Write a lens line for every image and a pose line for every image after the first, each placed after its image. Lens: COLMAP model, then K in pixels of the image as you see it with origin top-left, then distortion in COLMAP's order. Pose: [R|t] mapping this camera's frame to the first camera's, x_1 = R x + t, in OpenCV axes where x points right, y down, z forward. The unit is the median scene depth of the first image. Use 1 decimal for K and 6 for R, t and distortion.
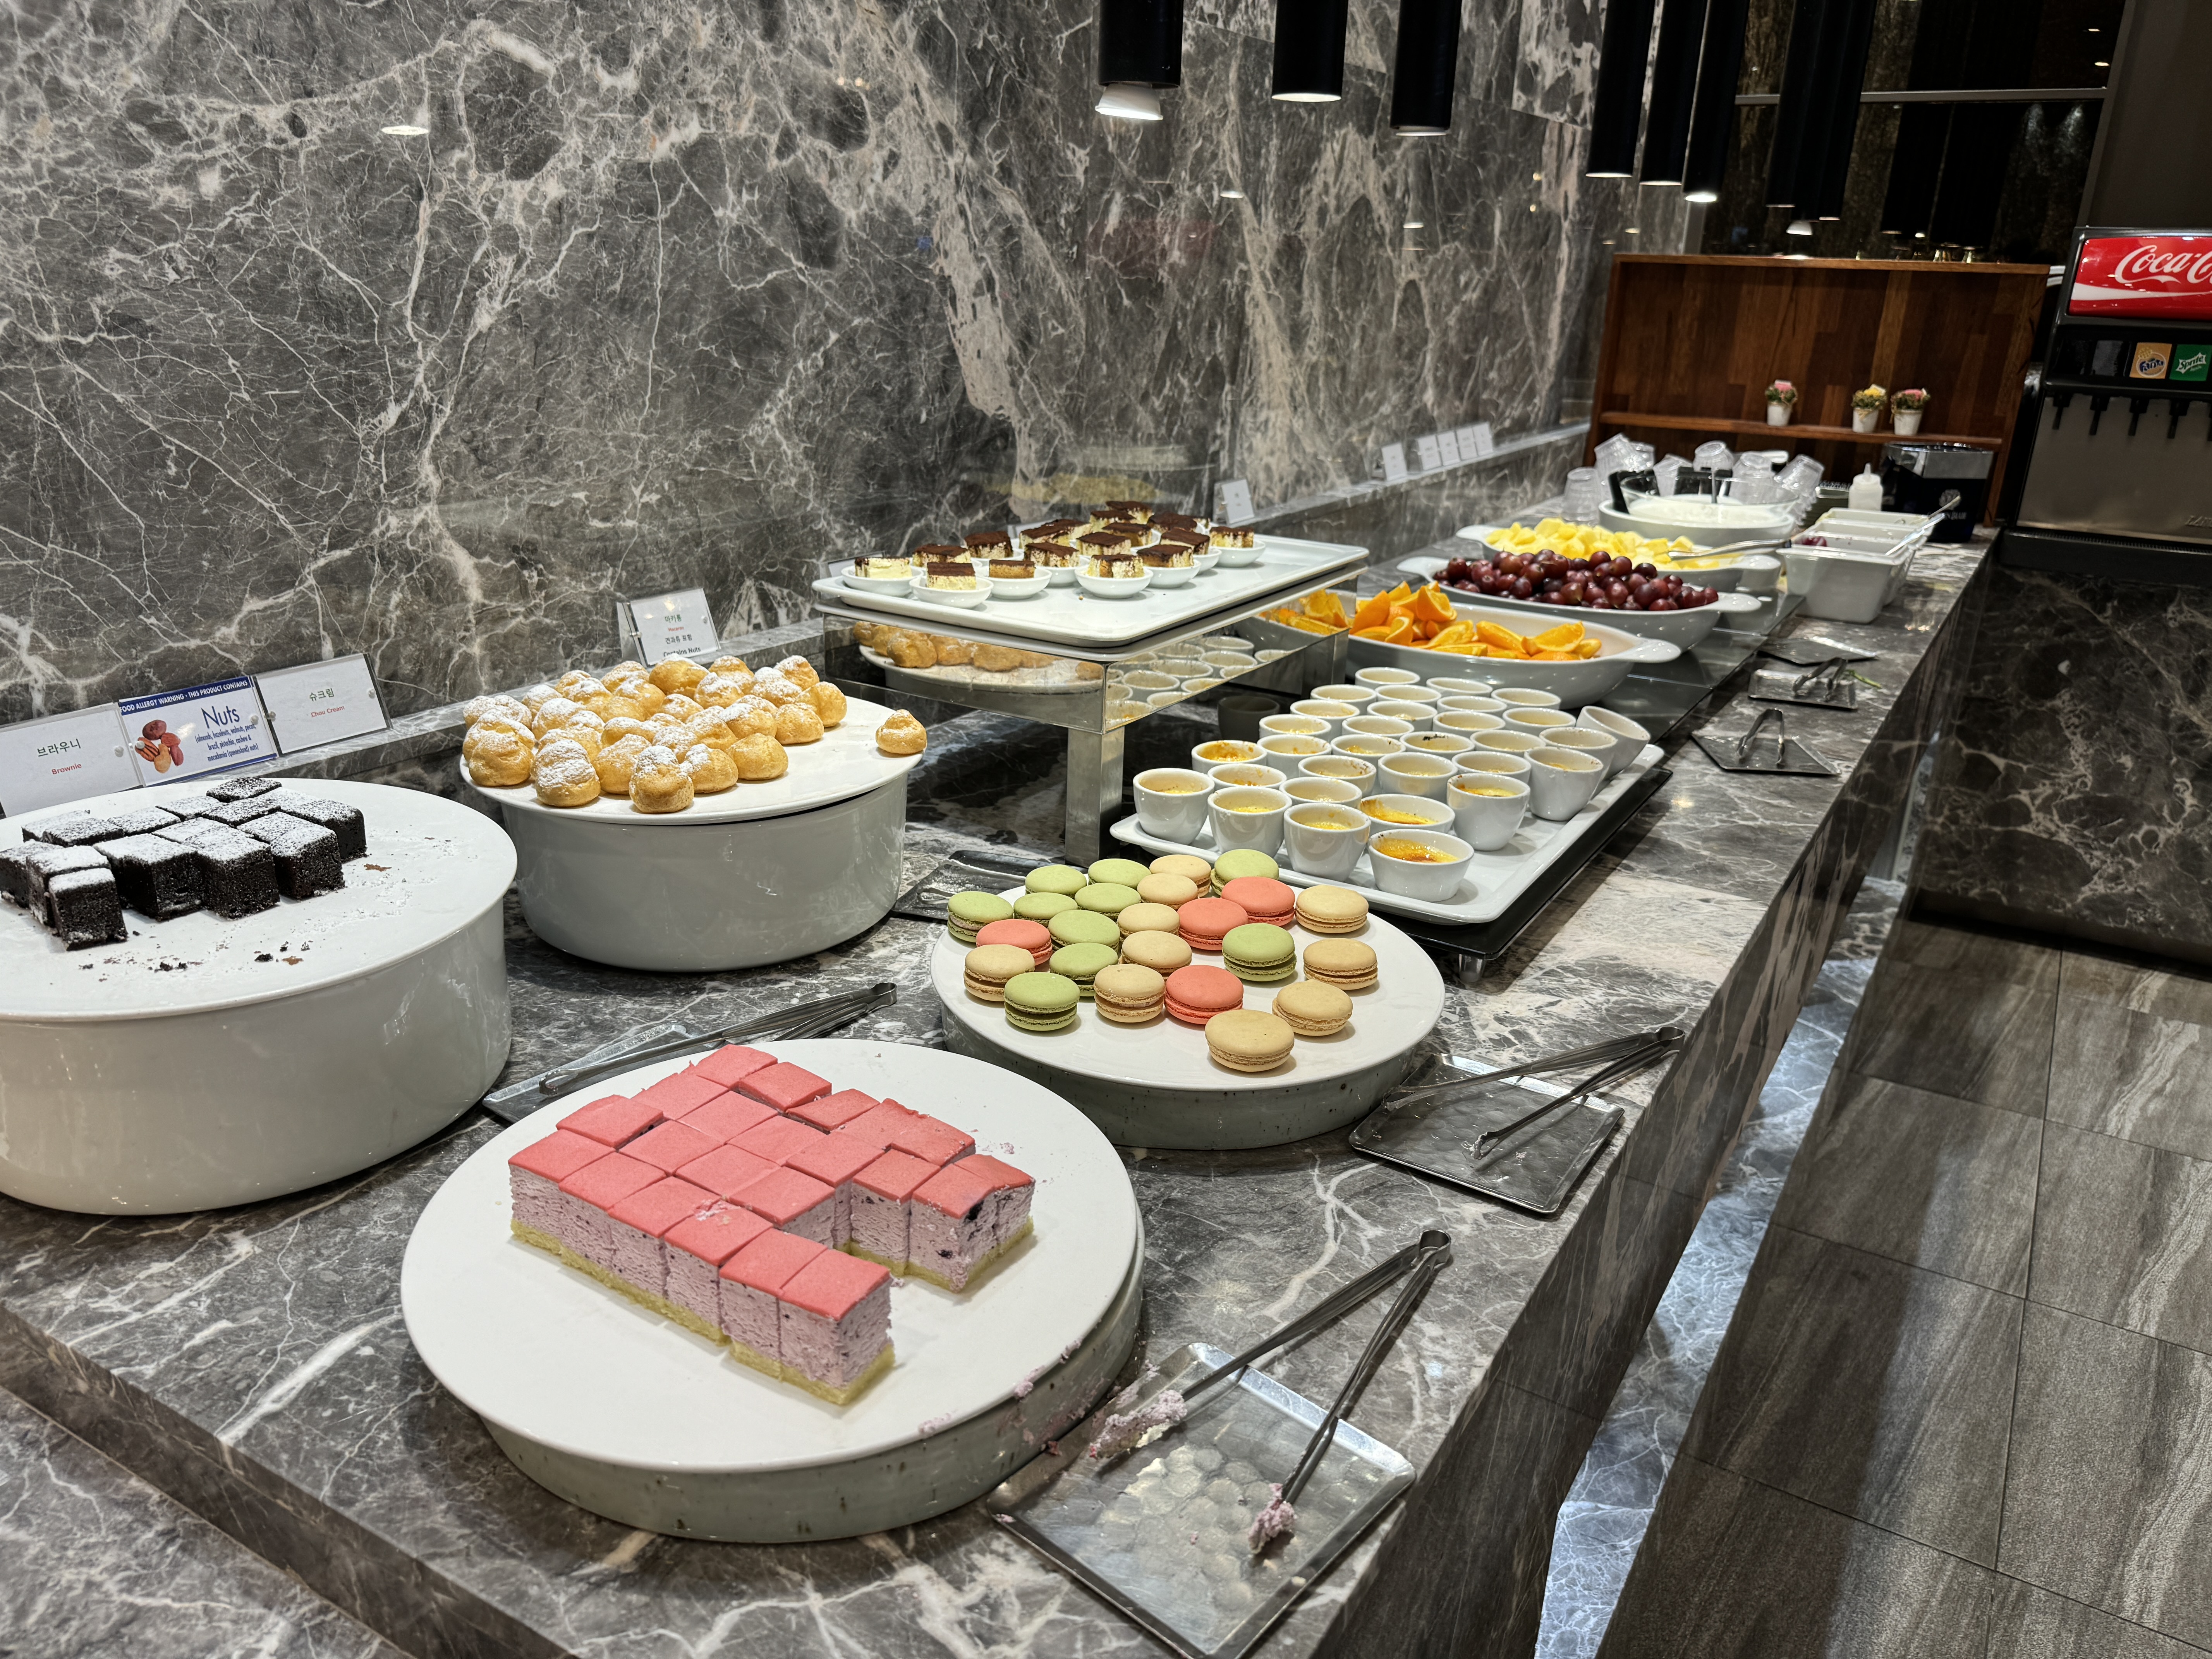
lens RADIAL K [[1560.4, 0, 1107.4], [0, 1560.4, 834.5], [0, 0, 1]] dist [-0.001469, -0.000283]
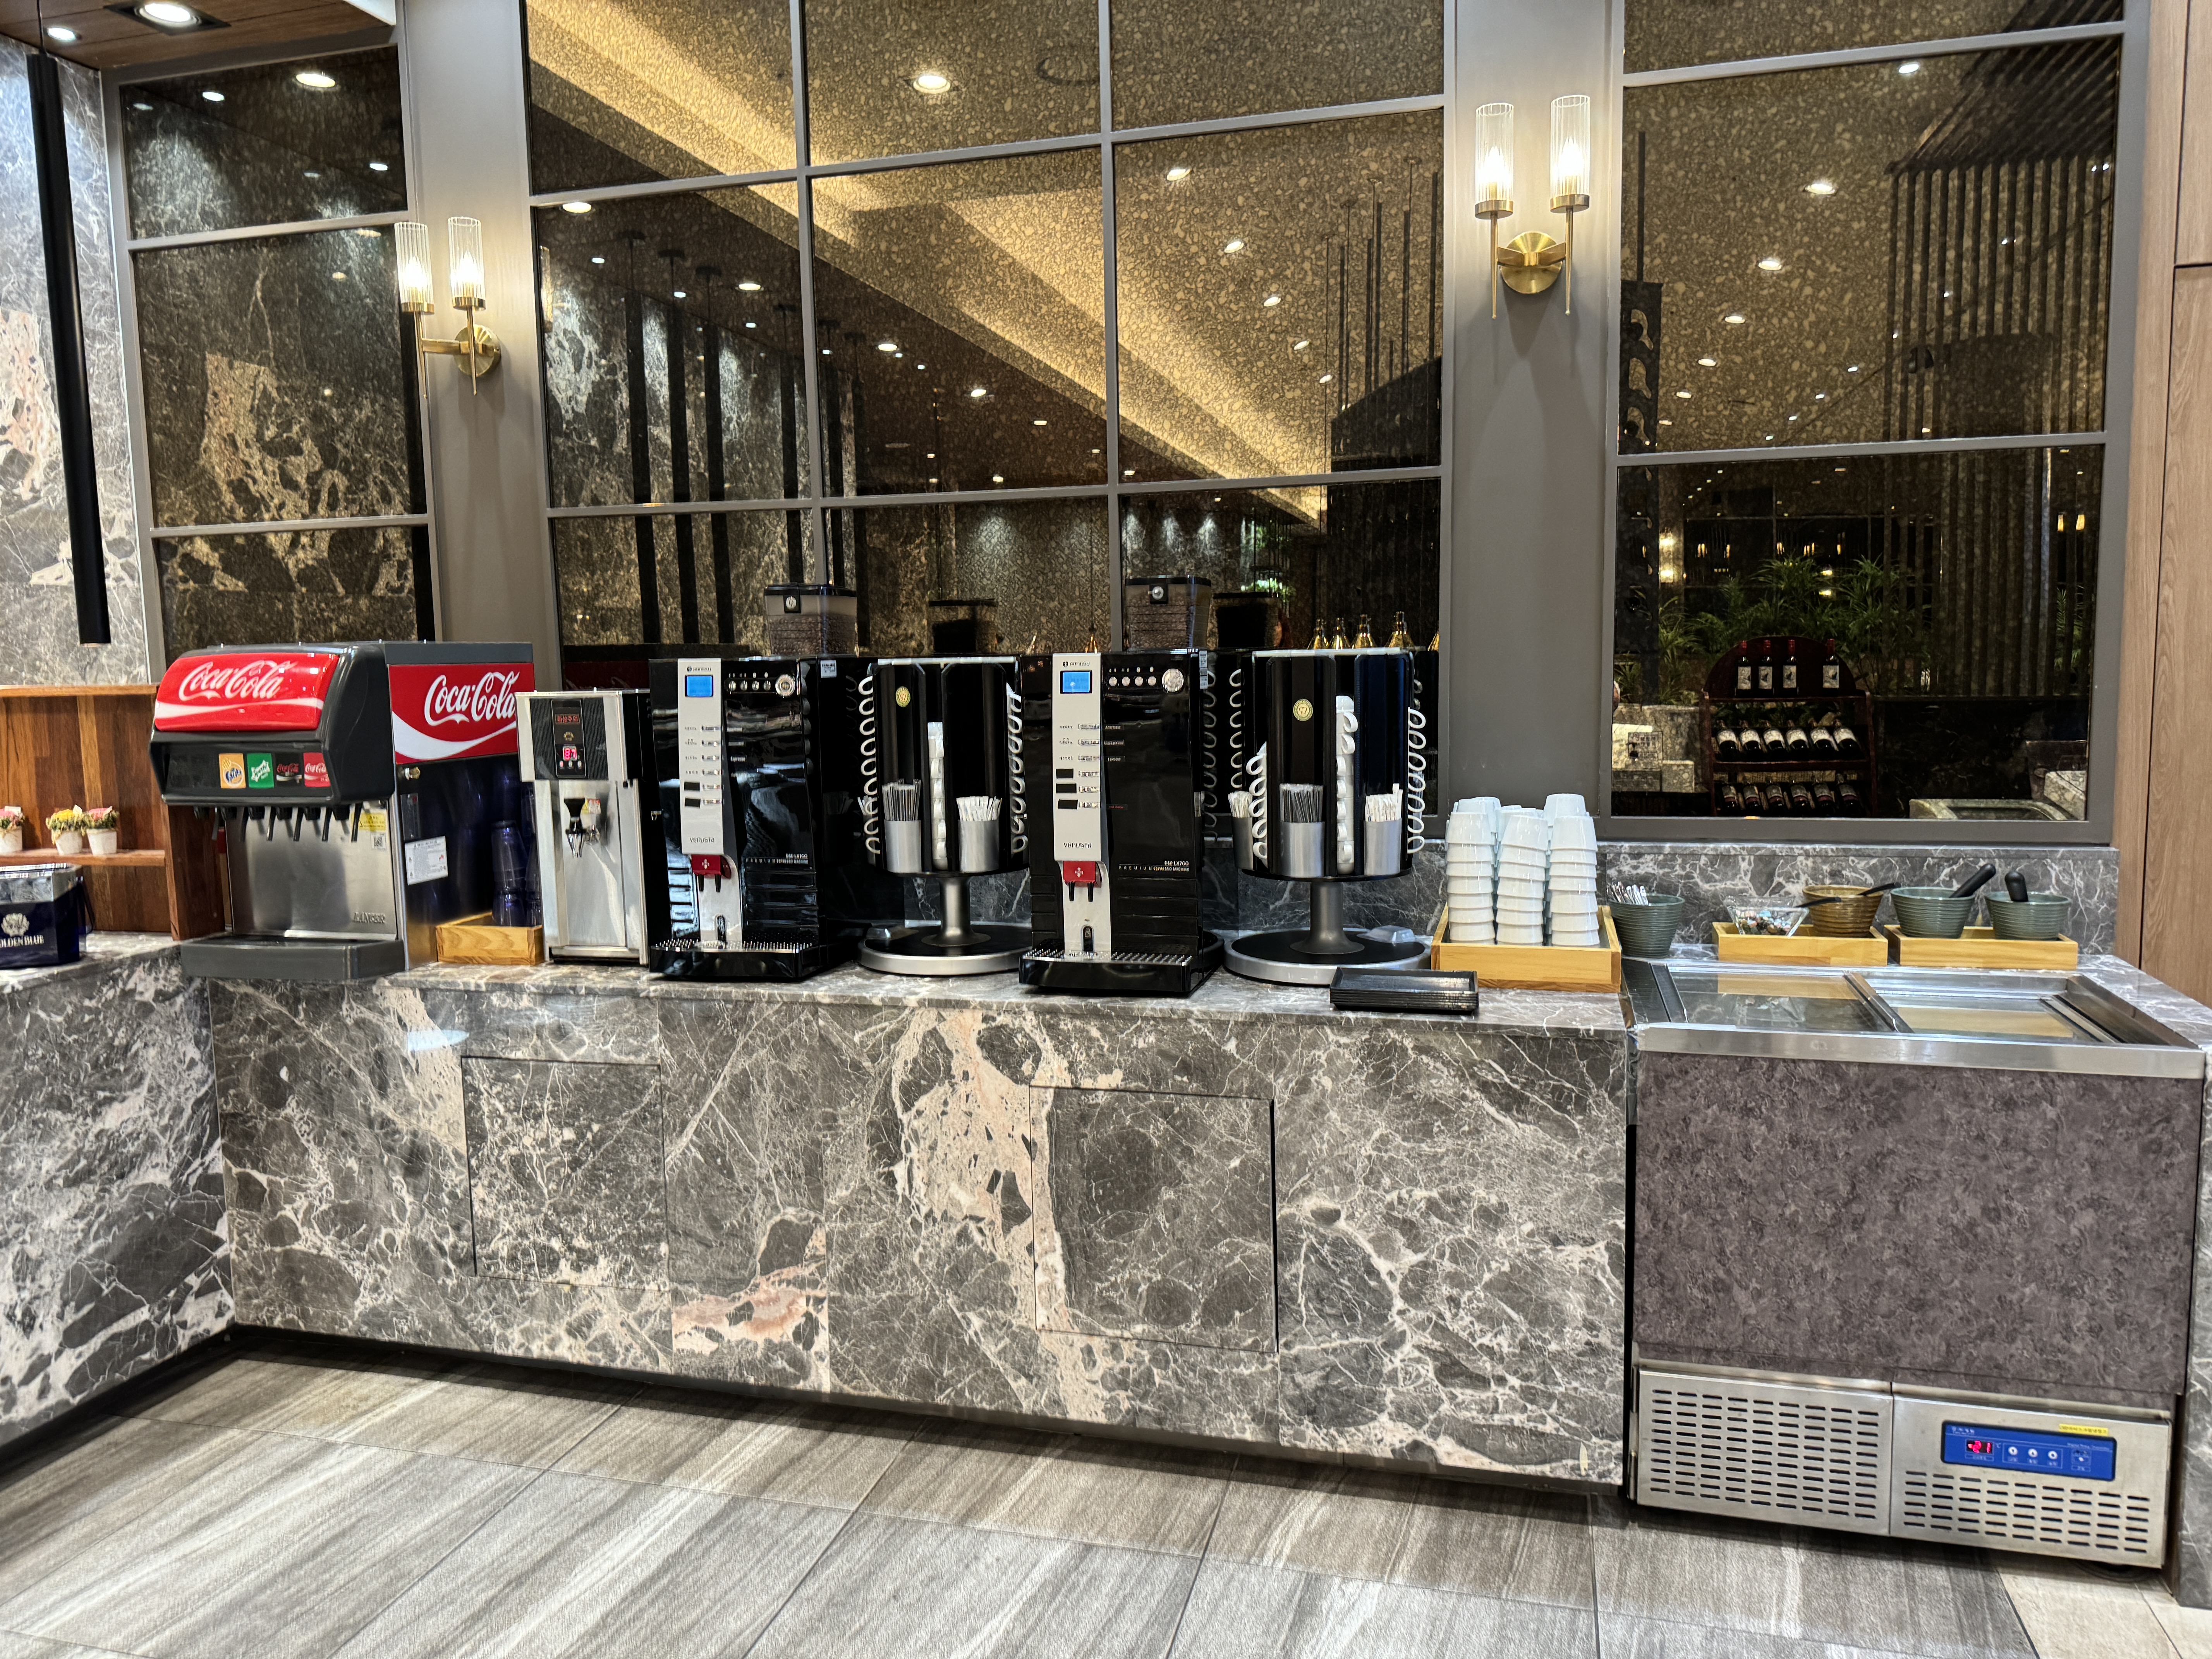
lens RADIAL K [[1560.4, 0, 1104.6], [0, 1560.4, 822.9], [0, 0, 1]] dist [-0.001469, -0.000283]
pose [[0.957810, -0.082381, 0.275344, 0.840753], [0.145375, 0.965311, -0.216888, 0.025278], [-0.247925, 0.247765, 0.936560, -0.064929]]
